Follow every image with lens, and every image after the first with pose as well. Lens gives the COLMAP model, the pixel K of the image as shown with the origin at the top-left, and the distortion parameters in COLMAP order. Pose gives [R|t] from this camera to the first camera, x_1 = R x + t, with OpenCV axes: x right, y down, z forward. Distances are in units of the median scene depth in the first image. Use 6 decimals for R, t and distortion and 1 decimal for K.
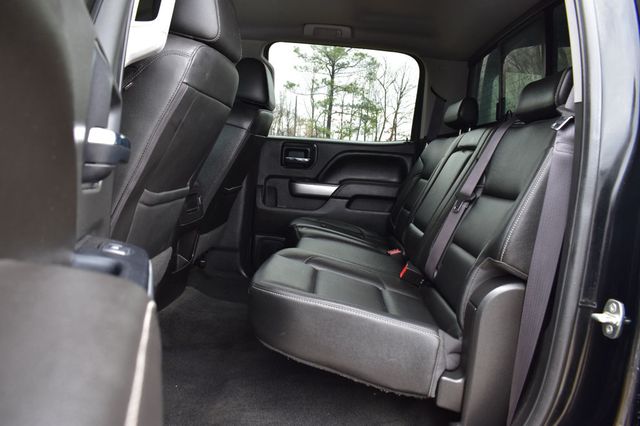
lens RADIAL K [[498.5, 0, 318.4], [0, 498.5, 217.9], [0, 0, 1]] dist [-0.095909, 0.021243]
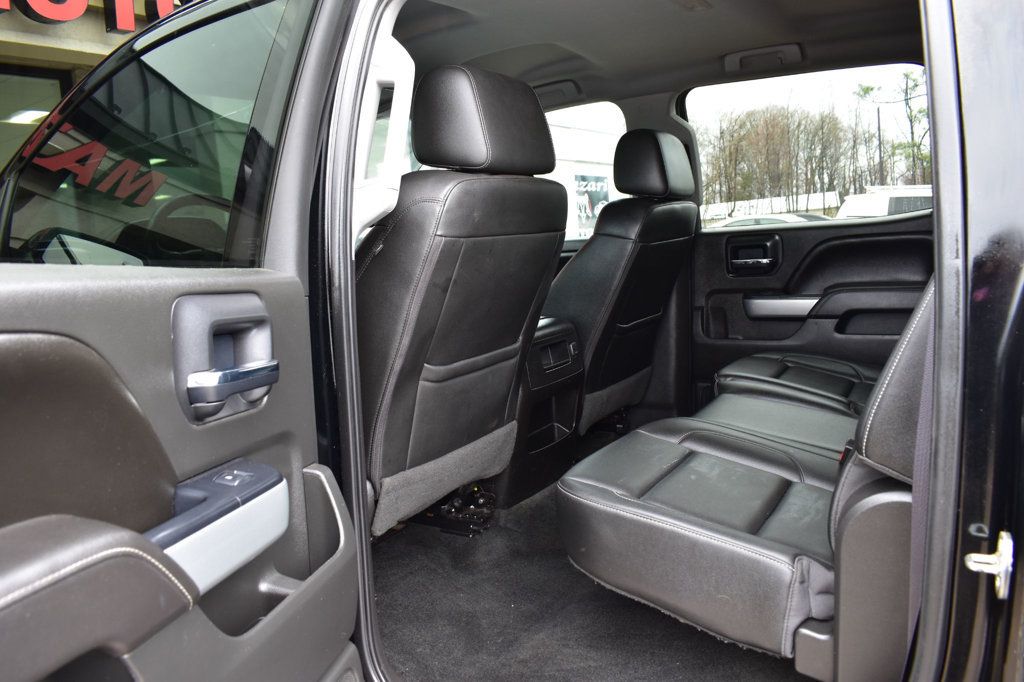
lens RADIAL K [[797.5, 0, 504.7], [0, 797.5, 345.6], [0, 0, 1]] dist [-0.095909, 0.021243]
pose [[0.864728, -0.066735, -0.497786, 0.251238], [0.075696, 0.997129, -0.002184, -0.045159], [0.496503, -0.035792, 0.867297, -0.048381]]
